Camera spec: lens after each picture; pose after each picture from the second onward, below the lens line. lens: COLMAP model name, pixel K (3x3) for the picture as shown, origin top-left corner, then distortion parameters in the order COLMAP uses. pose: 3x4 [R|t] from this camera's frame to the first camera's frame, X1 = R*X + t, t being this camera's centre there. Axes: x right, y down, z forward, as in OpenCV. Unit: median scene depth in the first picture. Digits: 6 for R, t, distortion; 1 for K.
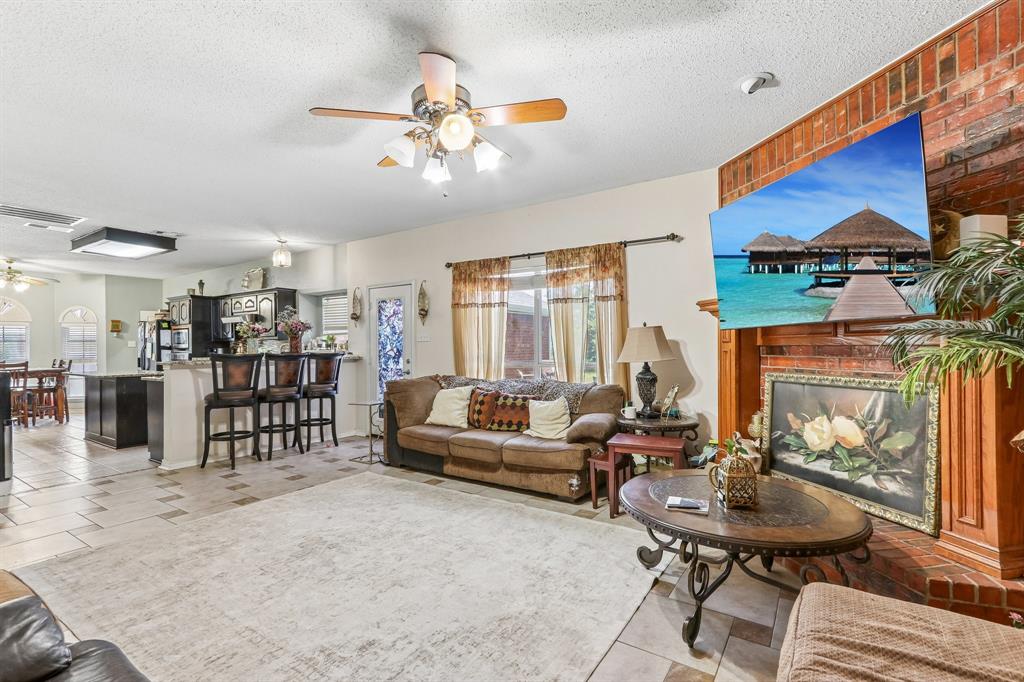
lens RADIAL K [[478.5, 0, 512.0], [0, 478.5, 341.0], [0, 0, 1]] dist [0.000153, 0.000180]
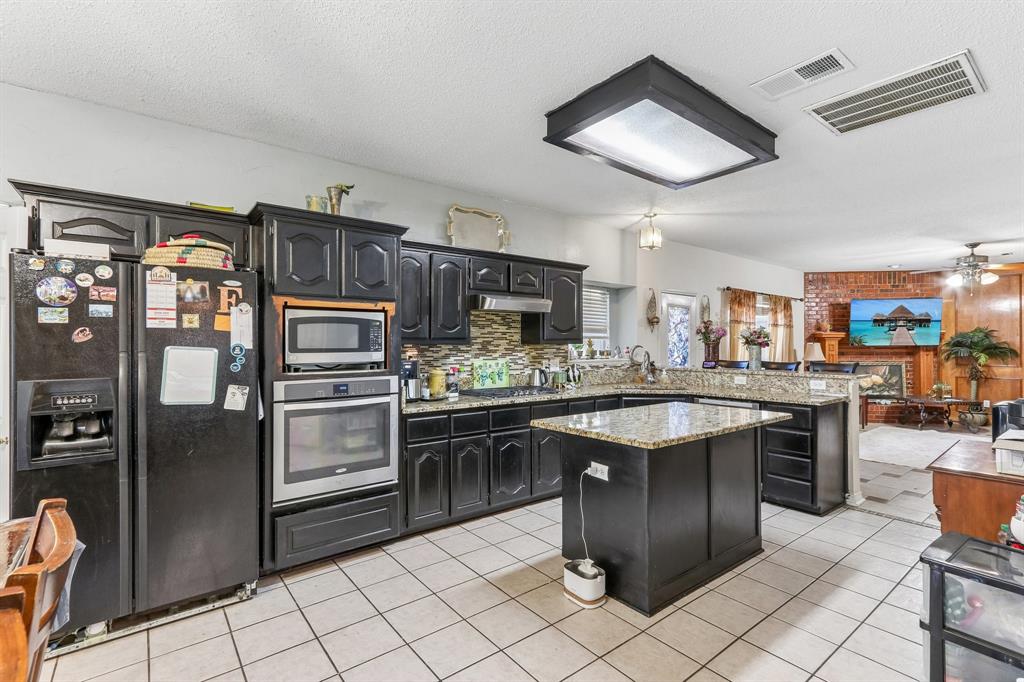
lens RADIAL K [[473.4, 0, 512.0], [0, 473.4, 341.0], [0, 0, 1]] dist [0.004754, 0.000992]
pose [[0.300000, 0.015986, 0.953805, -1.906883], [-0.011621, 0.999847, -0.013103, 0.003142], [-0.953868, -0.007153, 0.300140, 1.497157]]
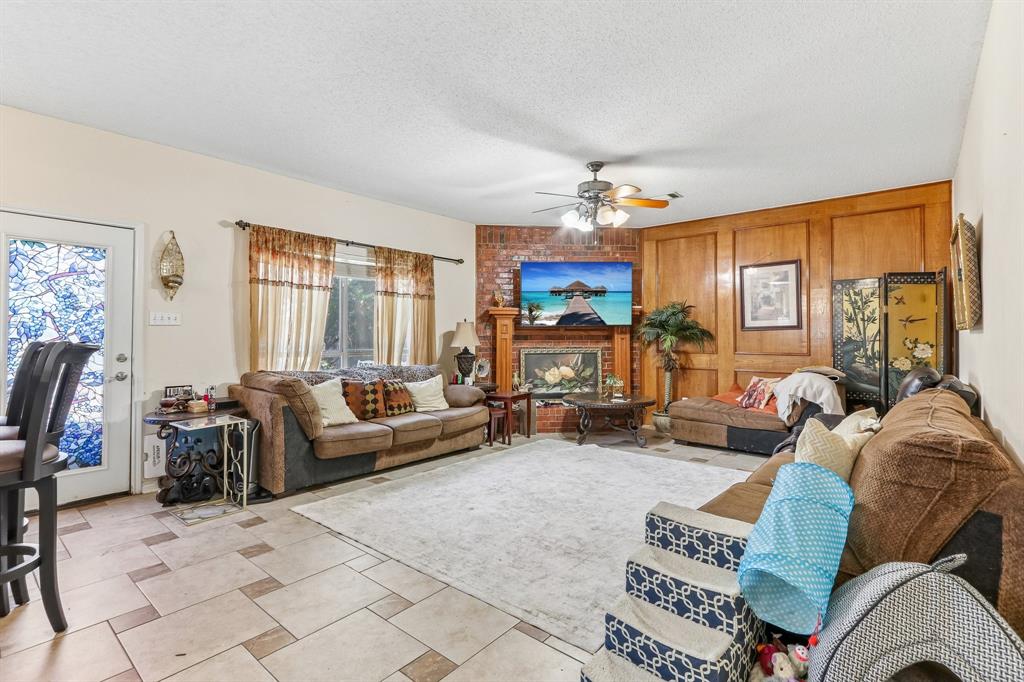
lens RADIAL K [[478.6, 0, 514.4], [0, 478.6, 326.9], [0, 0, 1]] dist [0.001814, 0.000373]
pose [[0.107342, 0.028873, 0.993803, -1.050727], [-0.008614, 0.999568, -0.028110, 0.022971], [-0.994185, -0.005543, 0.107545, 0.639604]]
